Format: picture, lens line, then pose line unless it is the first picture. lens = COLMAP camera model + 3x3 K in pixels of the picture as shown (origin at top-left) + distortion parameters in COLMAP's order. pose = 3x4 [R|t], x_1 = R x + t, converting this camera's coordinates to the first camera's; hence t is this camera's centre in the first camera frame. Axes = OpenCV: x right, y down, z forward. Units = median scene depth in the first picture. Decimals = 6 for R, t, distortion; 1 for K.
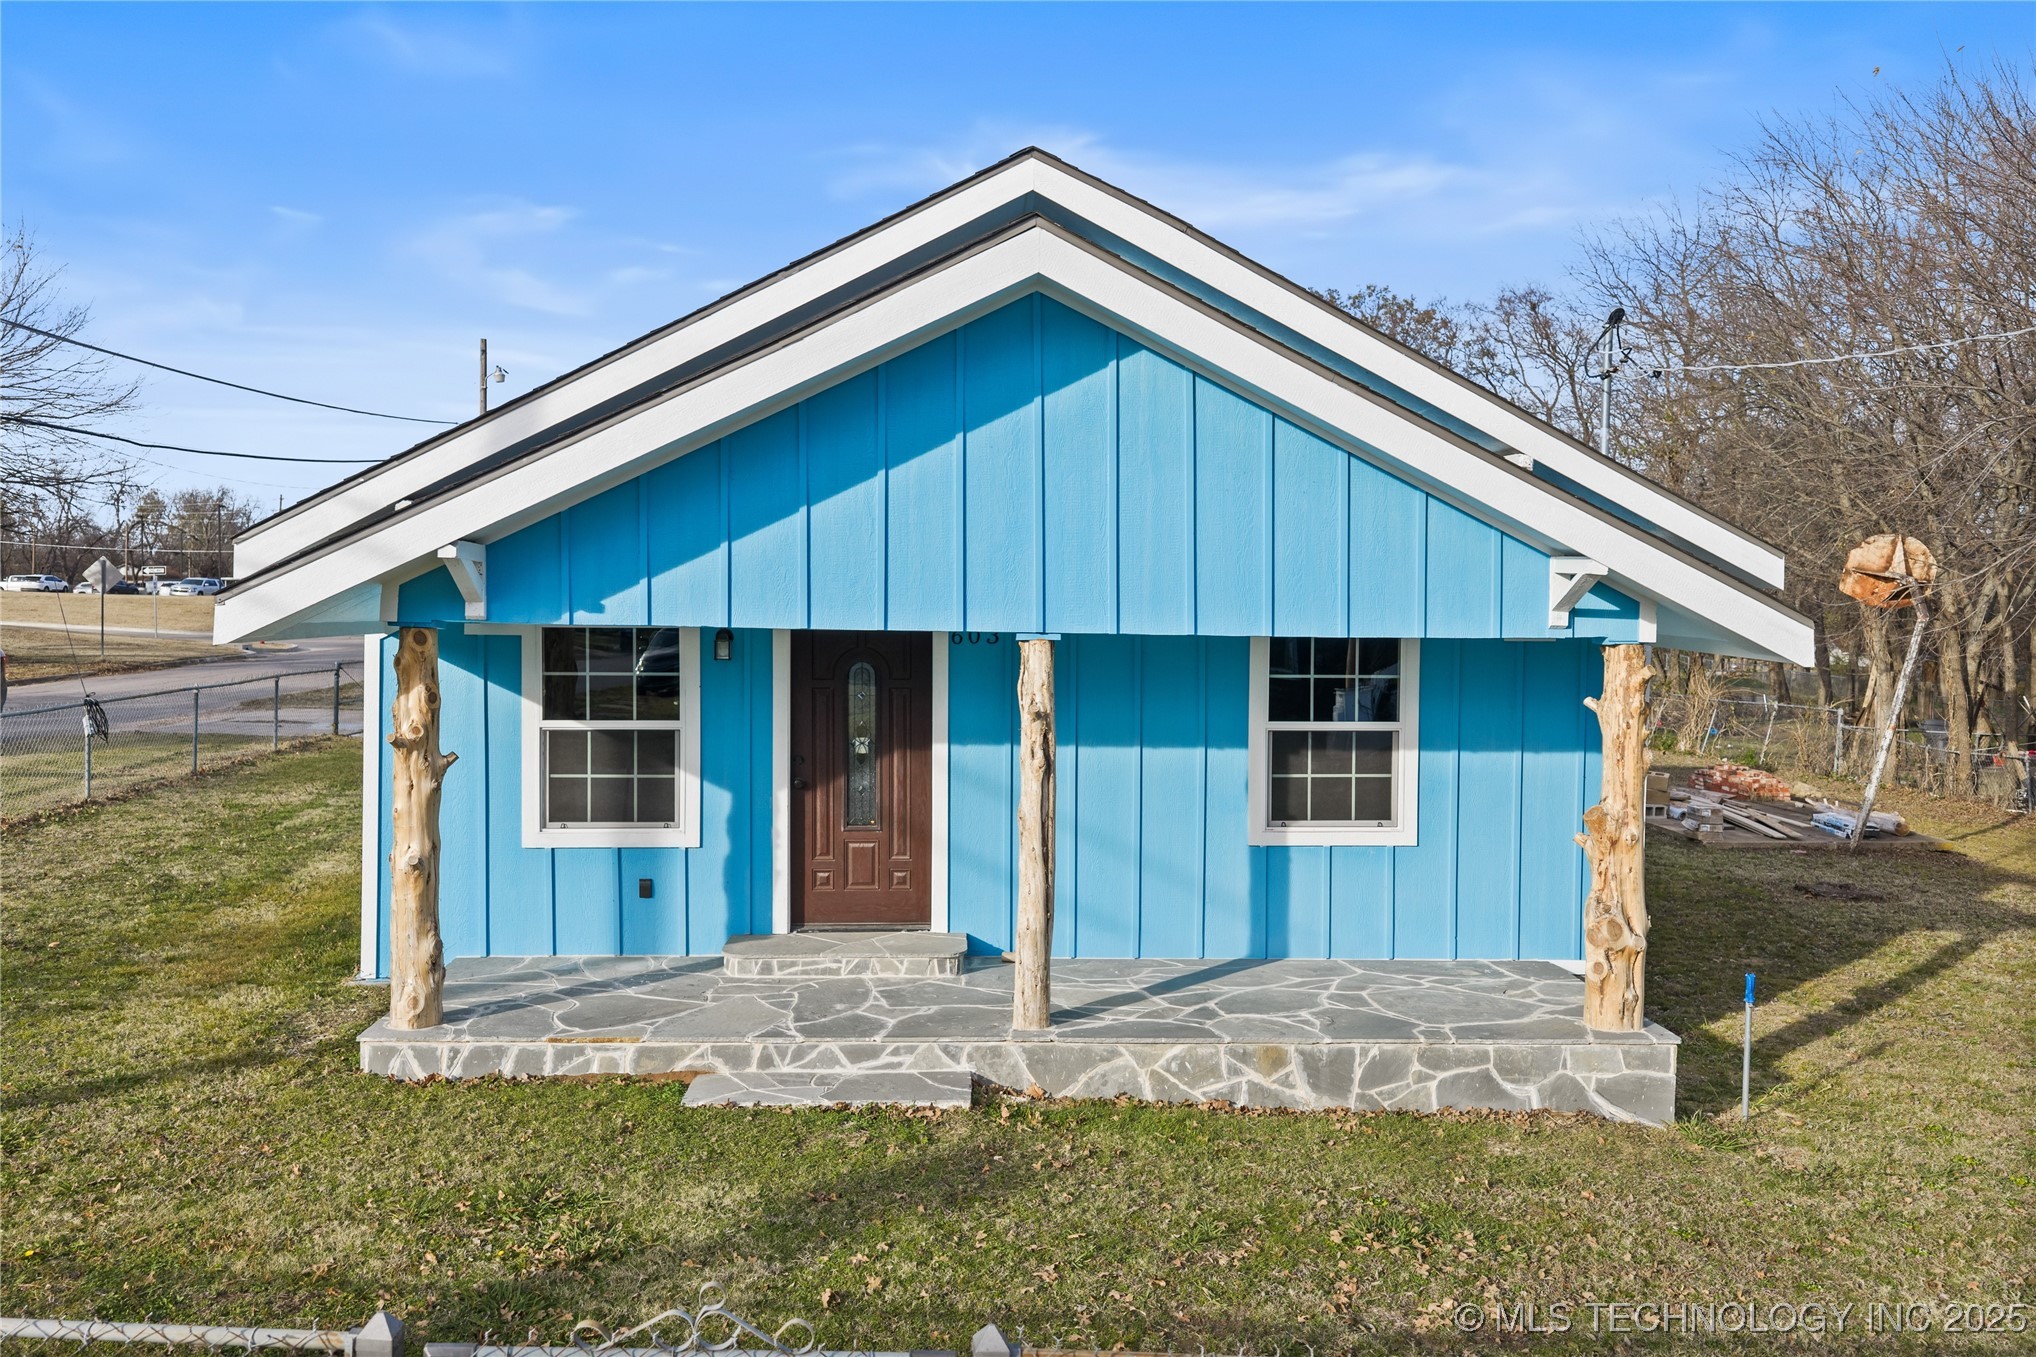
lens RADIAL K [[1698.3, 0, 1018.3], [0, 1698.3, 657.4], [0, 0, 1]] dist [0.018883, -0.006757]
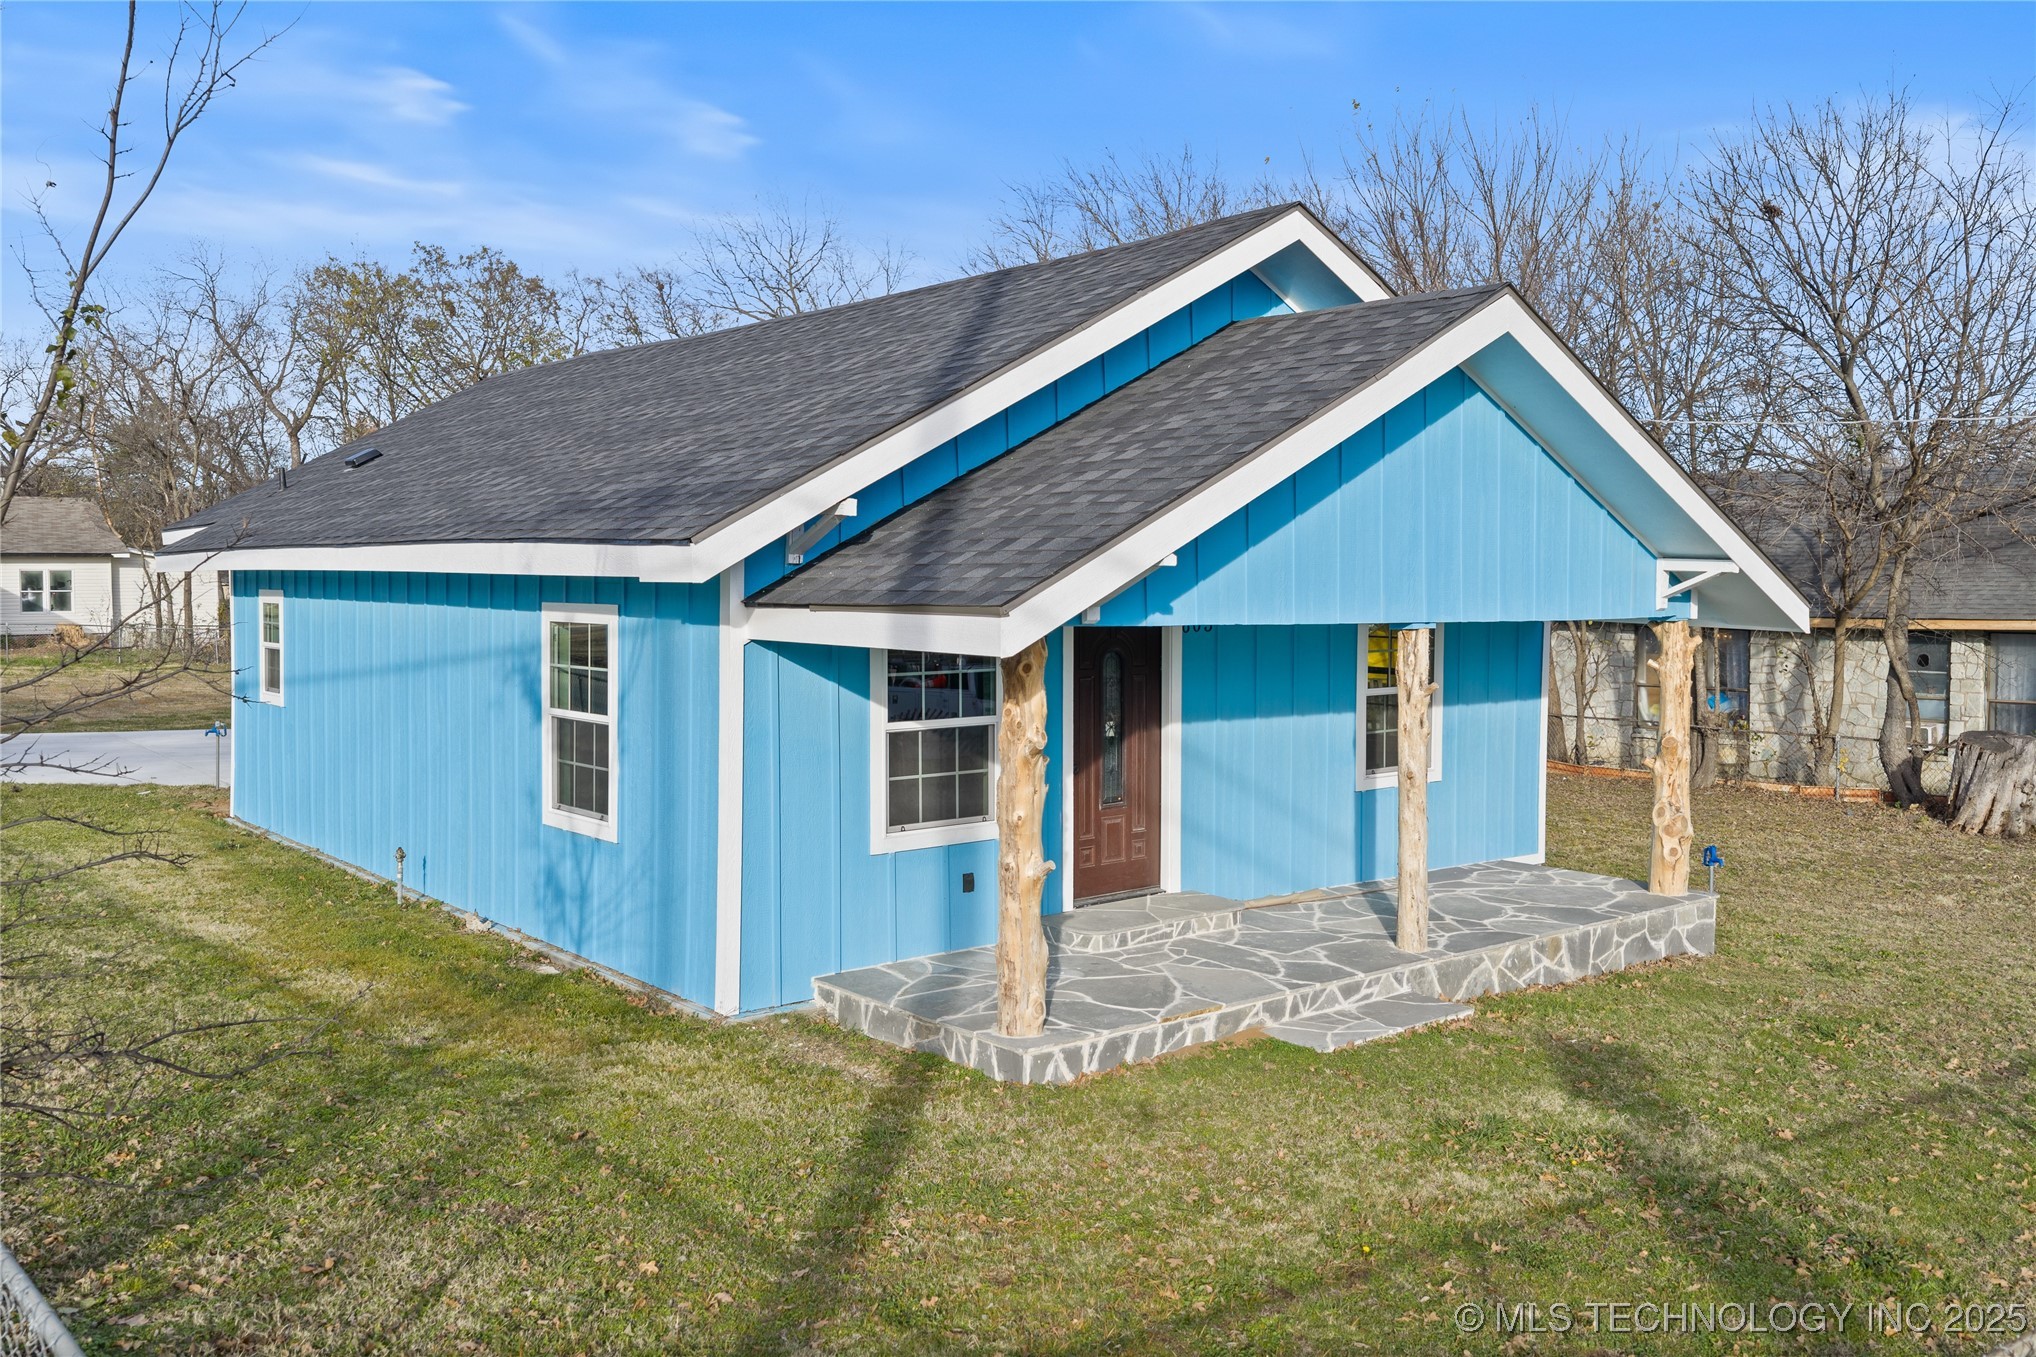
lens RADIAL K [[1698.3, 0, 1018.3], [0, 1698.3, 657.4], [0, 0, 1]] dist [0.018883, -0.006757]
pose [[0.799248, -0.036788, 0.599875, -0.939791], [0.023669, 0.999277, 0.029745, -0.032546], [-0.600536, -0.009575, 0.799541, 0.207584]]
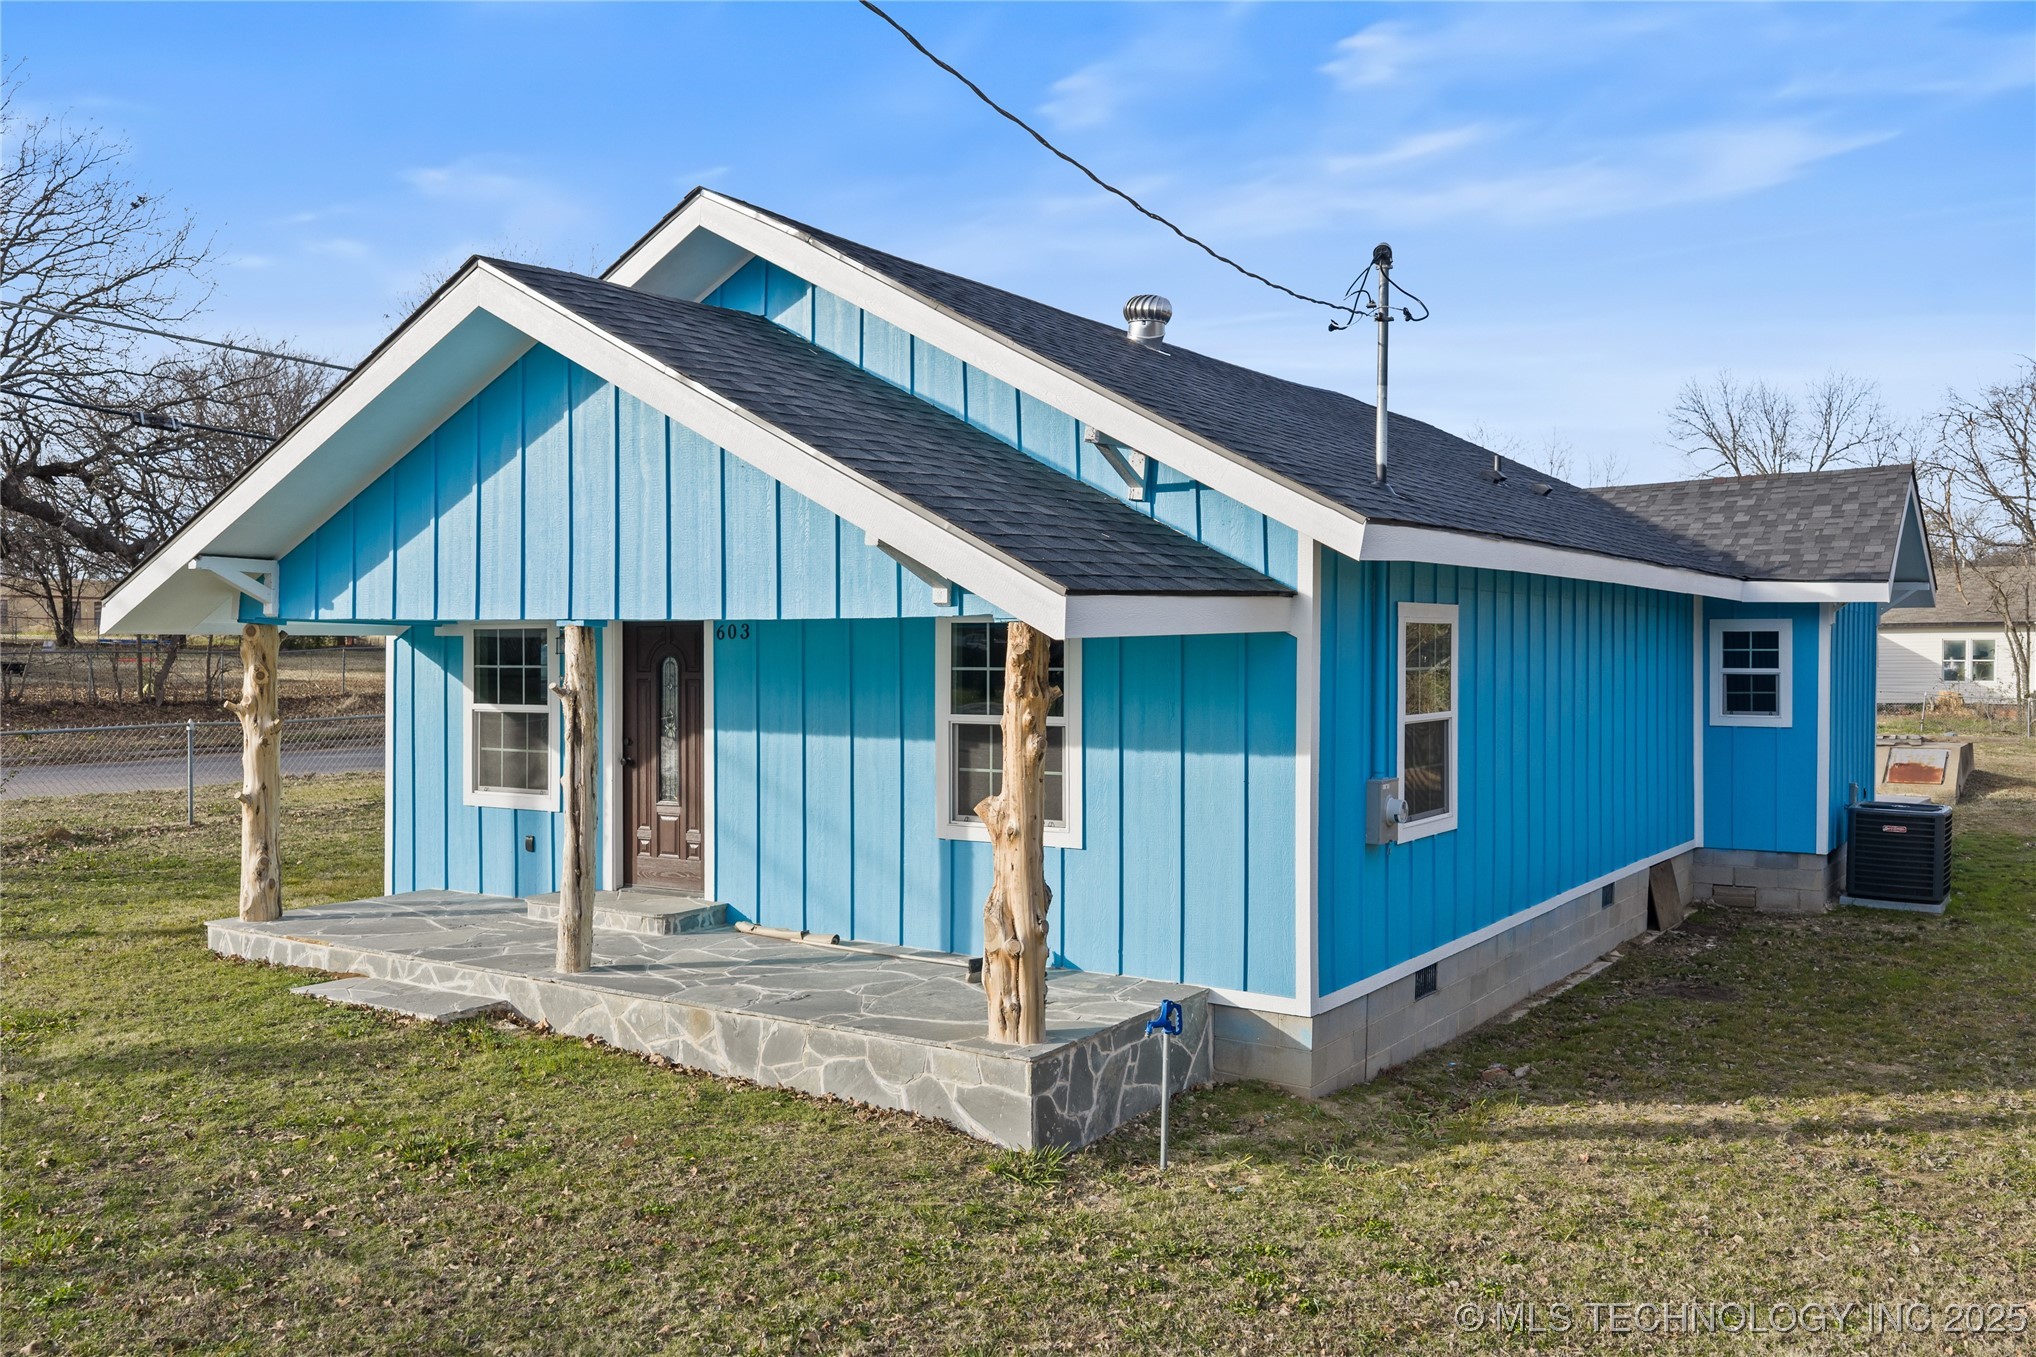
lens RADIAL K [[1698.3, 0, 1018.3], [0, 1698.3, 657.4], [0, 0, 1]] dist [0.018883, -0.006757]
pose [[0.808696, -0.004903, -0.588206, 0.914864], [-0.013885, 0.999528, -0.027421, 0.037361], [0.588063, 0.030343, 0.808246, 0.260906]]
